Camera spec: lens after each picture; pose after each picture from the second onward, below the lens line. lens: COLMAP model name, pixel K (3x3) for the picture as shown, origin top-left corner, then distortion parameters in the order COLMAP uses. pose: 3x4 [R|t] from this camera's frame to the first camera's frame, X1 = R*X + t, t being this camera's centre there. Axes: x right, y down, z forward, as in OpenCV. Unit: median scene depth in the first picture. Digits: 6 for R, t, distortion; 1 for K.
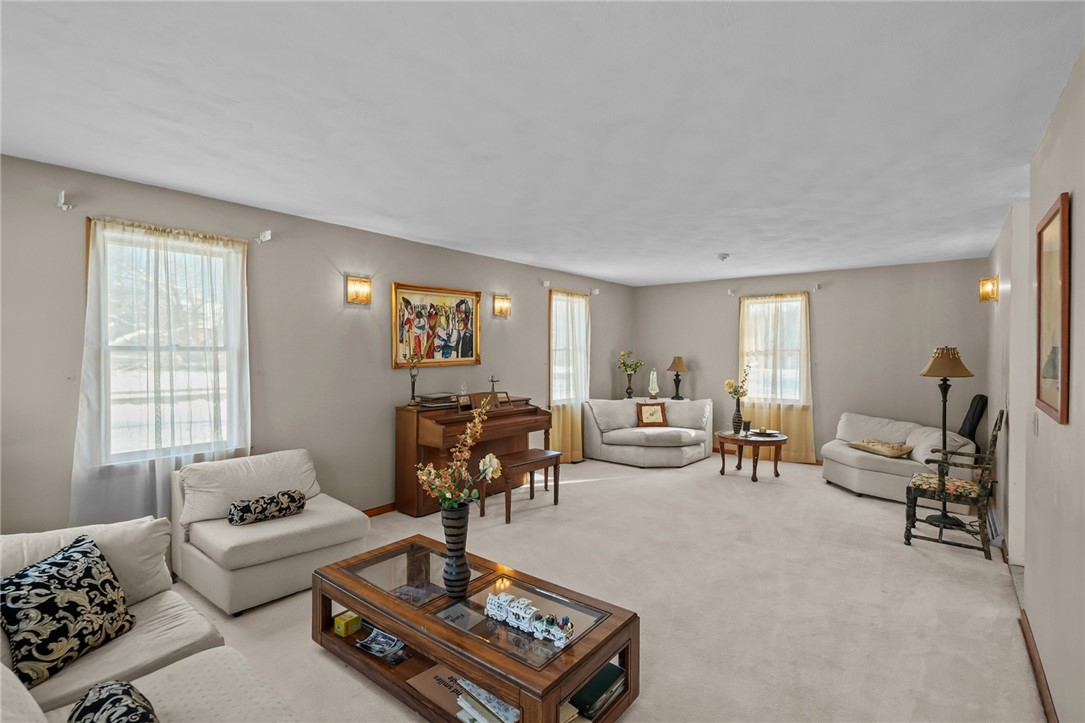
lens RADIAL K [[504.7, 0, 542.5], [0, 504.7, 361.5], [0, 0, 1]] dist [-0.002446, 0.000145]
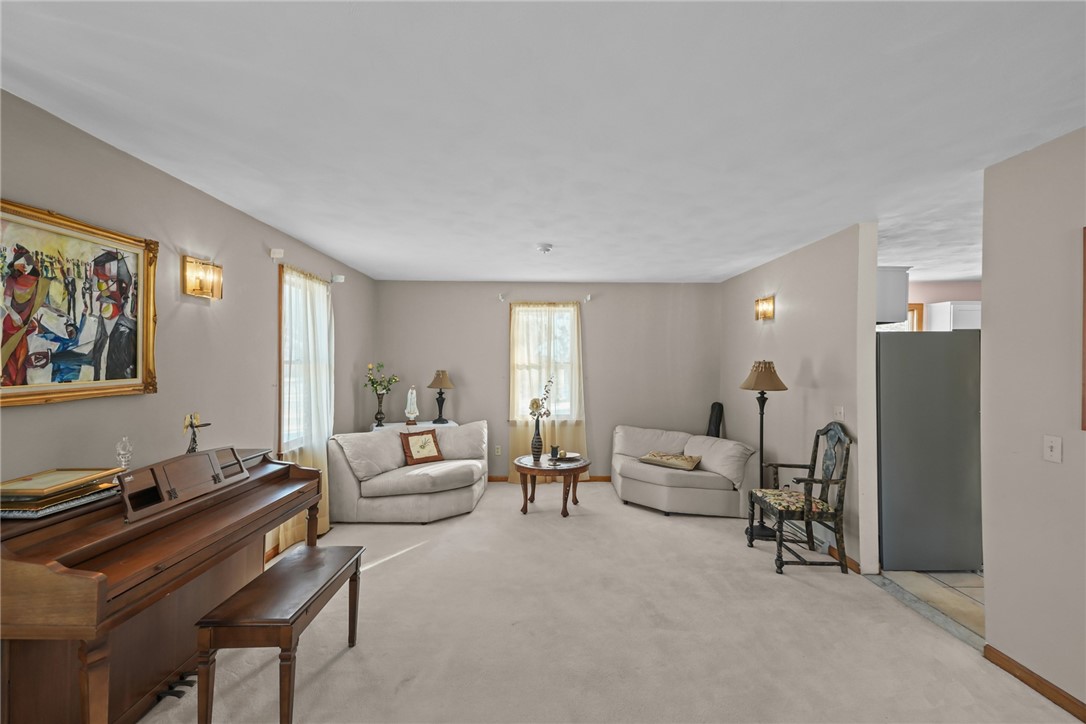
lens RADIAL K [[482.4, 0, 543.0], [0, 482.4, 362.0], [0, 0, 1]] dist [0.066605, -0.026382]
pose [[0.776381, 0.002281, 0.630260, -0.133360], [0.010674, 0.999802, -0.016766, -0.011373], [-0.630174, 0.019744, 0.776203, 0.391357]]
